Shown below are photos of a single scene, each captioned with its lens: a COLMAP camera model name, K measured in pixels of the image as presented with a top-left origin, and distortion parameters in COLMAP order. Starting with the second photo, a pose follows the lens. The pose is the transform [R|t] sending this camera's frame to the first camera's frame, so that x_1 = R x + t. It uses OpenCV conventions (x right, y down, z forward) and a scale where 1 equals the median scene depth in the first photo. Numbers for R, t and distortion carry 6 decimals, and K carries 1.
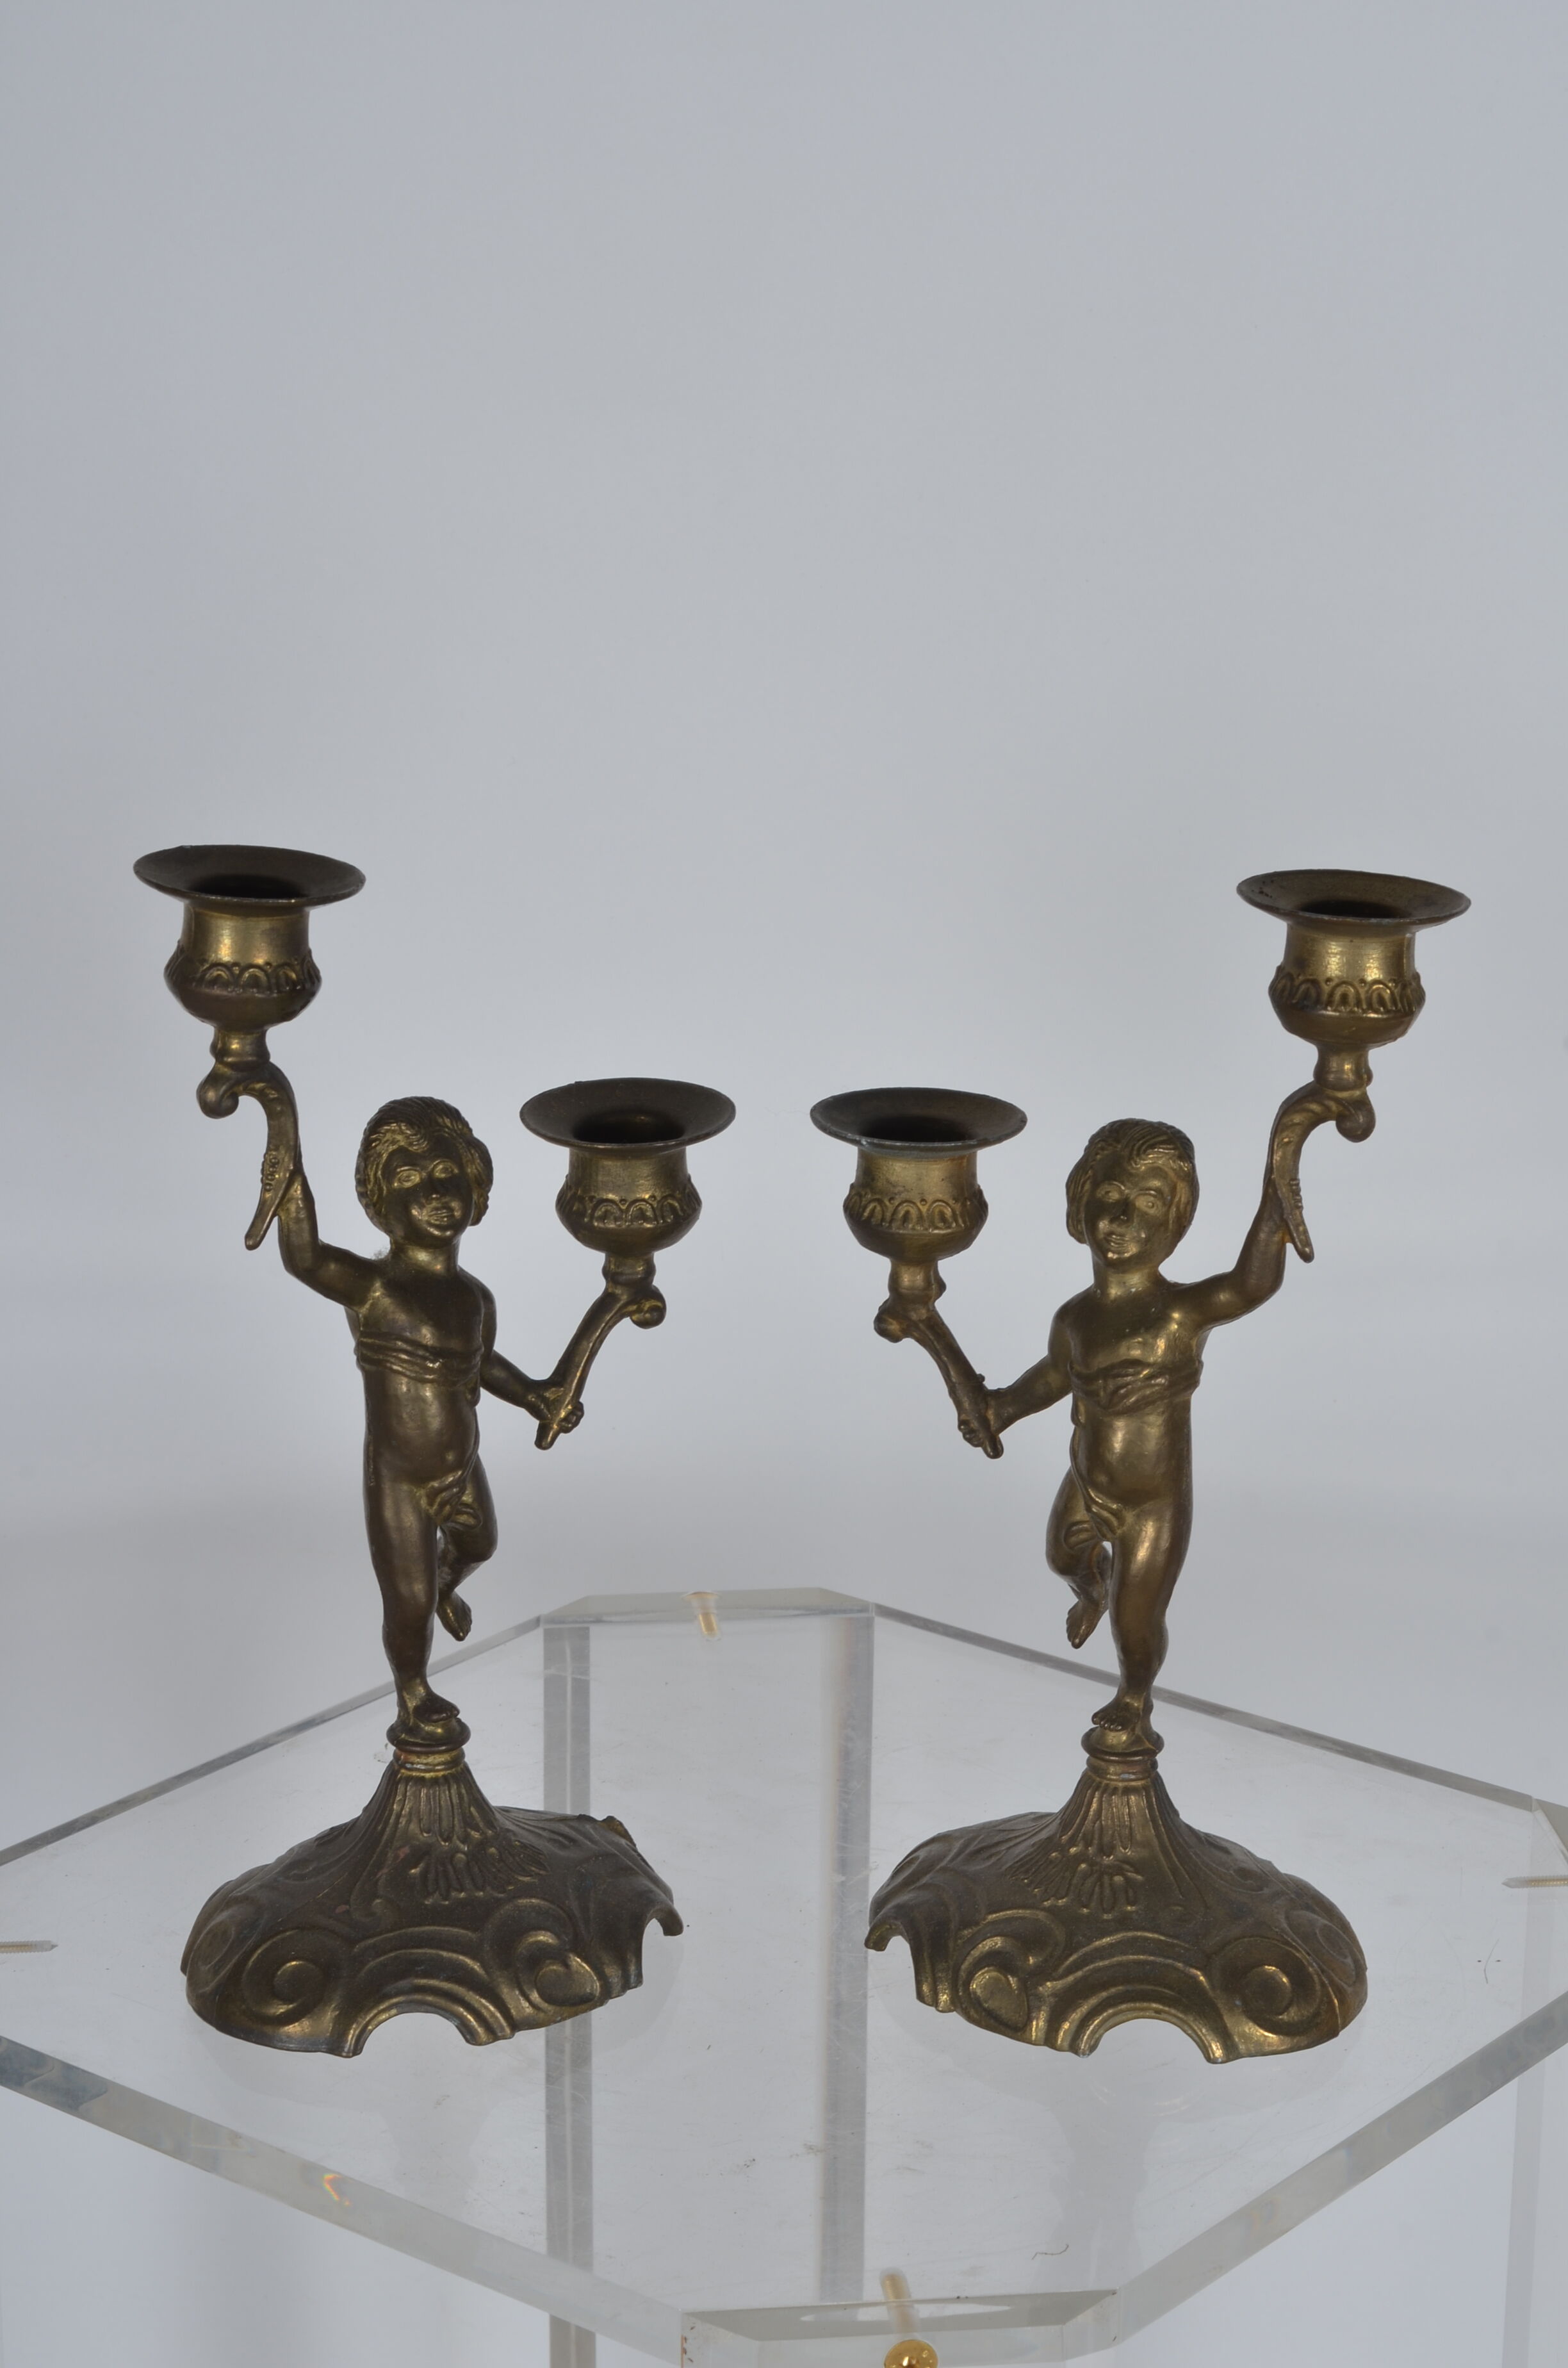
lens RADIAL K [[5561.0, 0, 784.0], [0, 5561.0, 1184.0], [0, 0, 1]] dist [-0.104742, -0.292103]
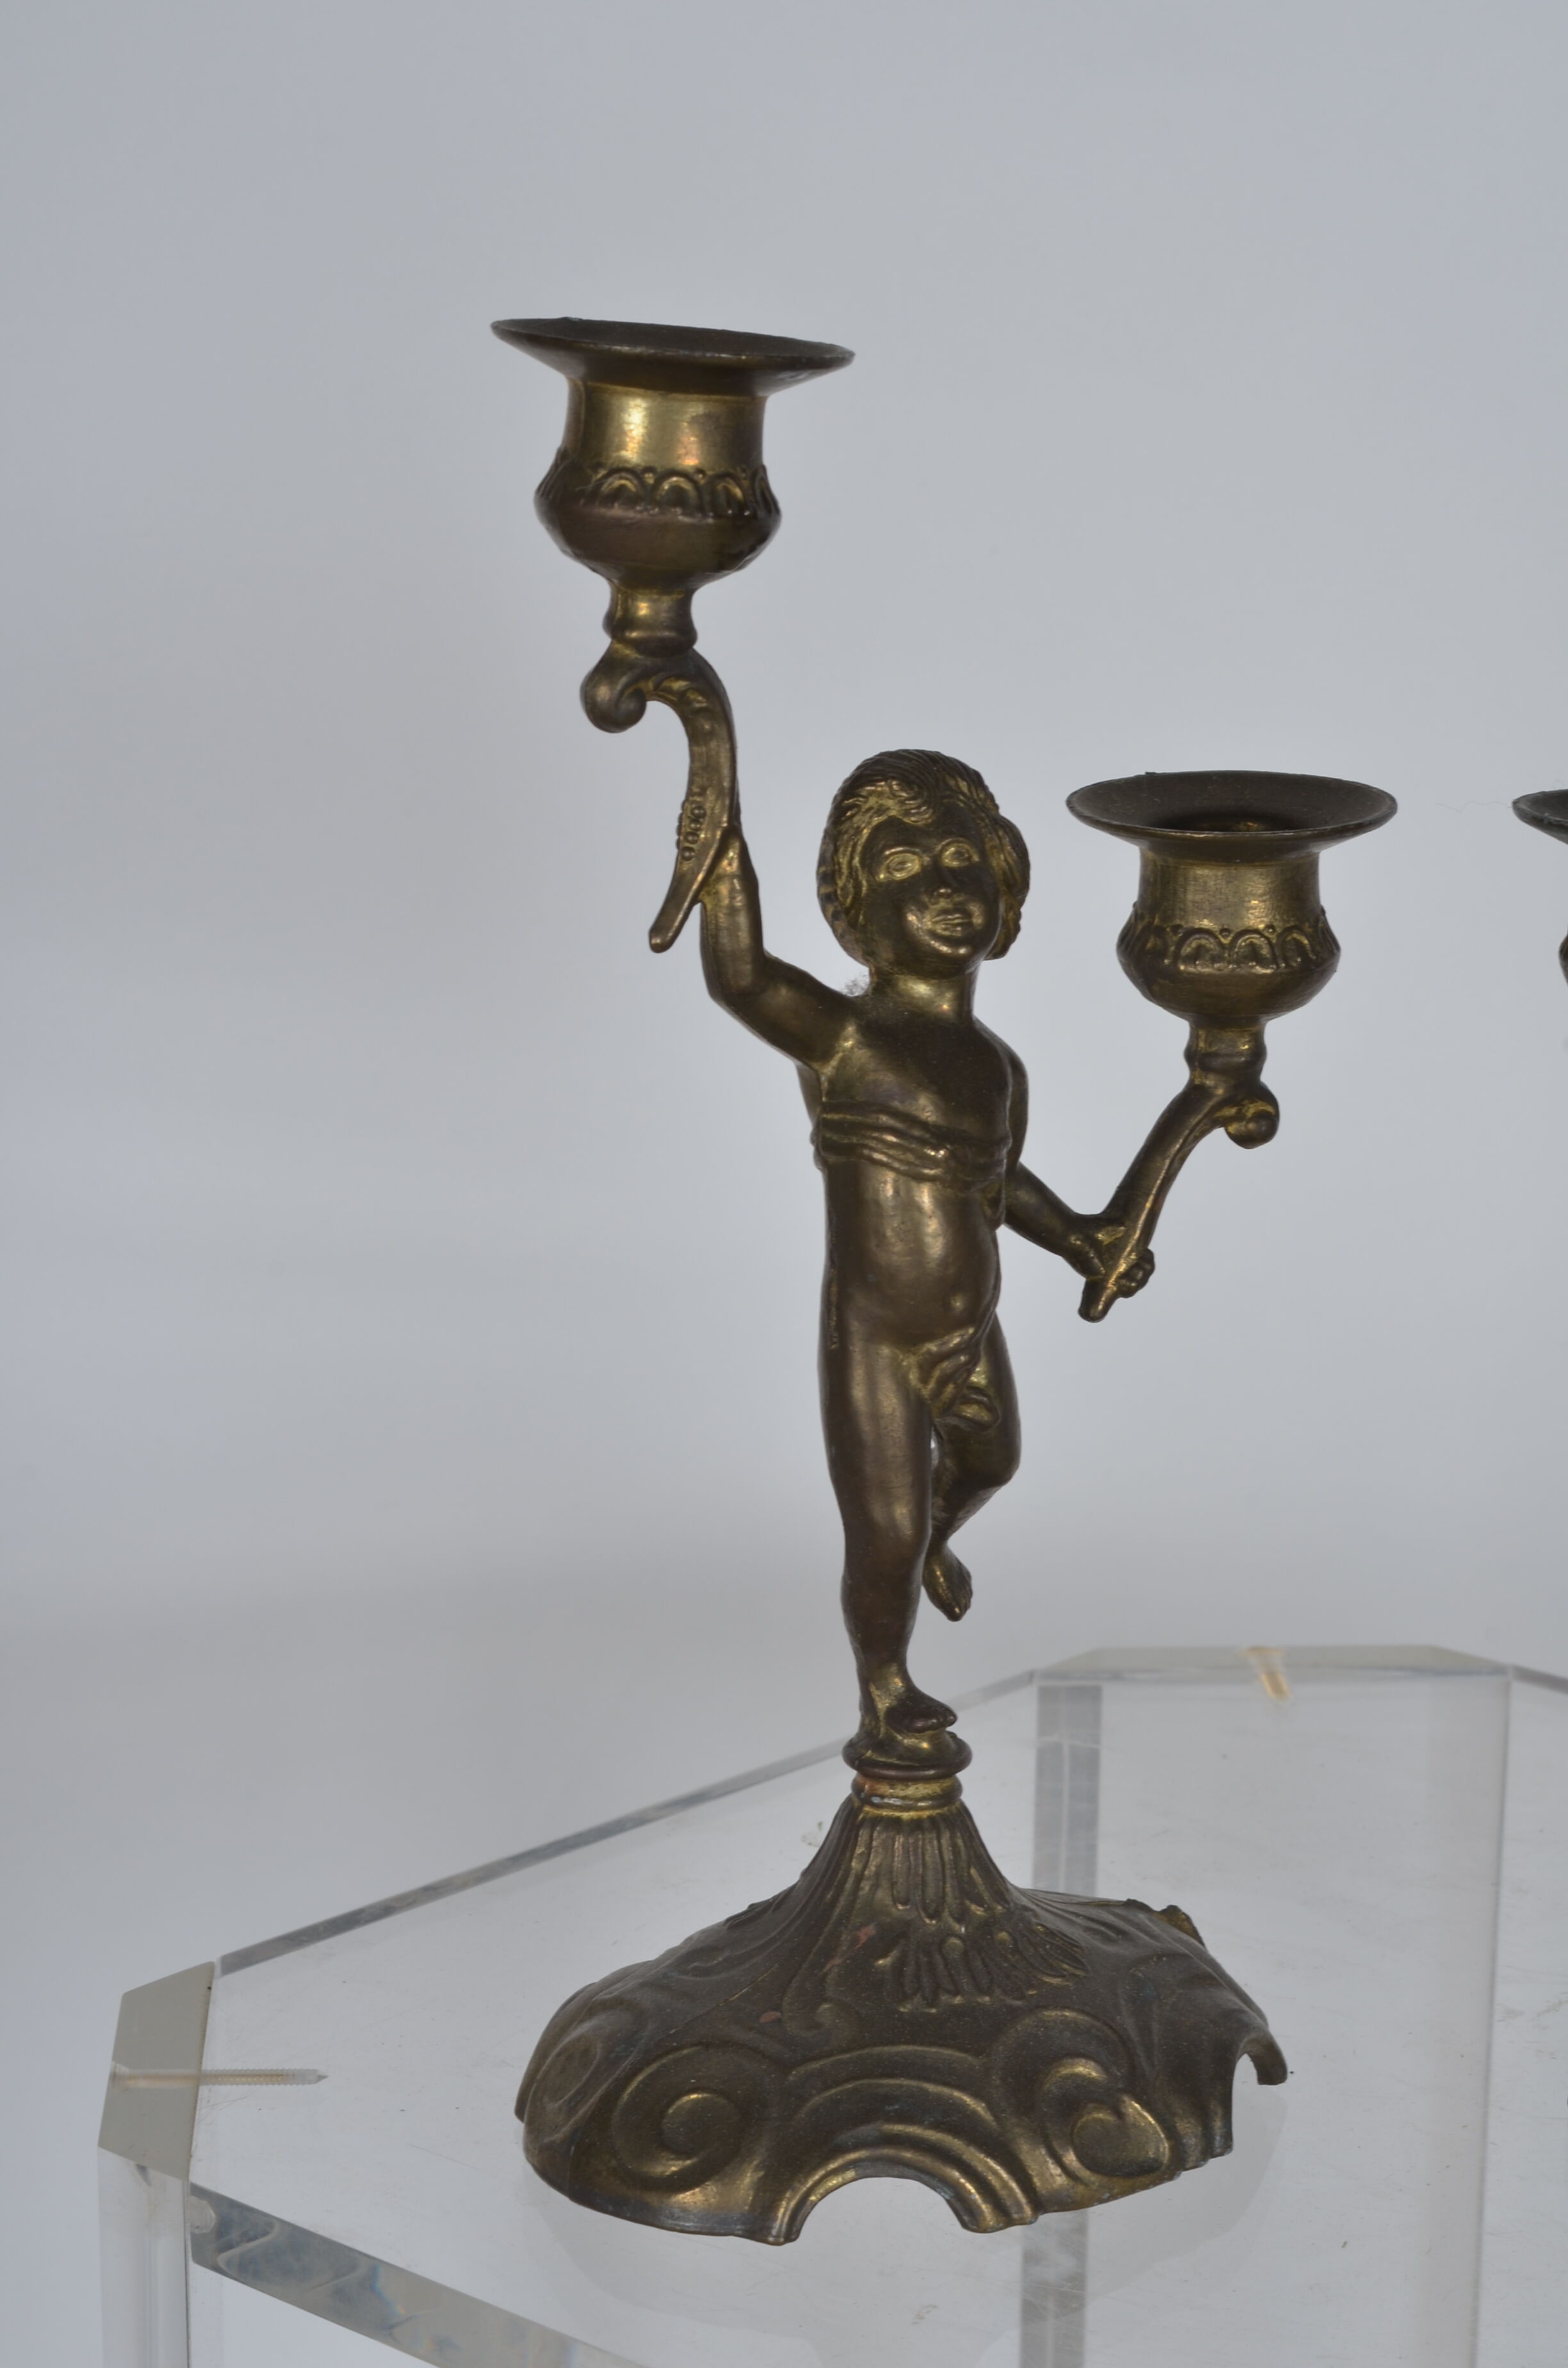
lens RADIAL K [[5561.0, 0, 784.0], [0, 5561.0, 1184.0], [0, 0, 1]] dist [-0.104742, -0.292103]
pose [[0.998191, 0.016924, -0.057694, -0.042980], [-0.021179, 0.997037, -0.073944, 0.082632], [0.056272, 0.075032, 0.995592, 0.356989]]
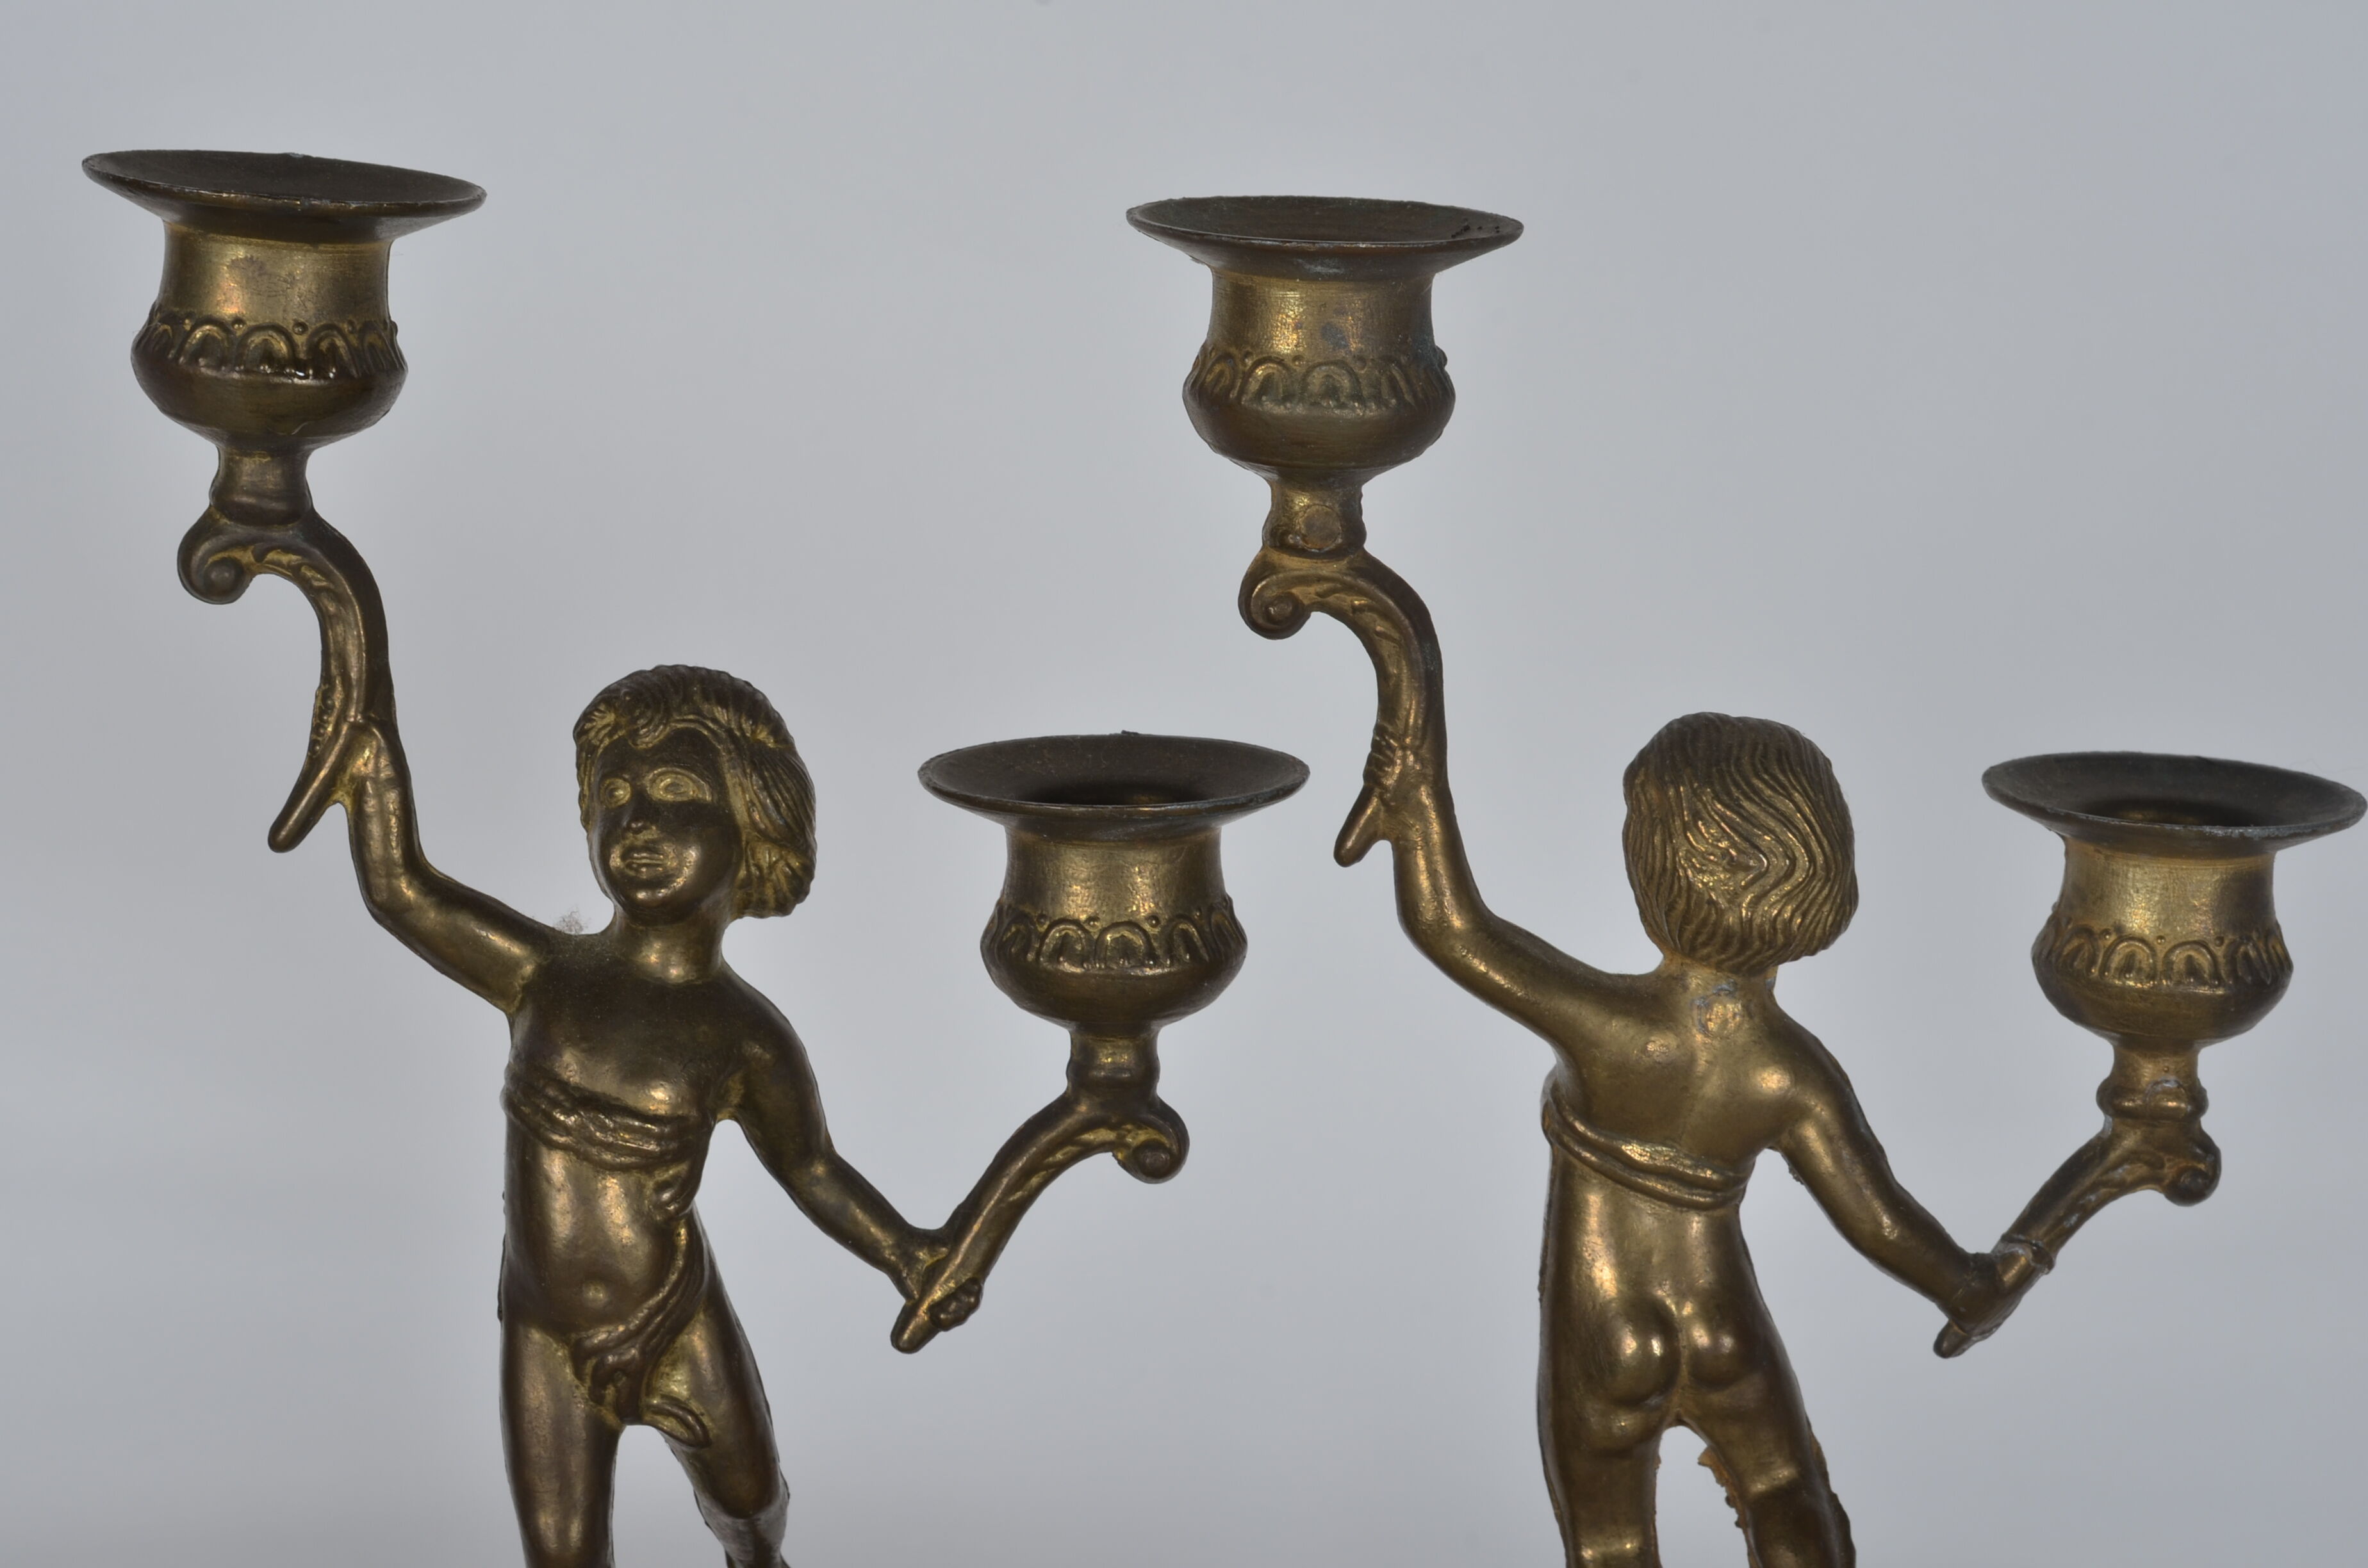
lens RADIAL K [[5561.0, 0, 1184.0], [0, 5561.0, 784.0], [0, 0, 1]] dist [-0.104742, -0.292103]
pose [[0.823227, 0.118101, -0.555292, 0.291168], [-0.193100, 0.978053, -0.078259, 0.030919], [0.533862, 0.171651, 0.827965, 0.555133]]
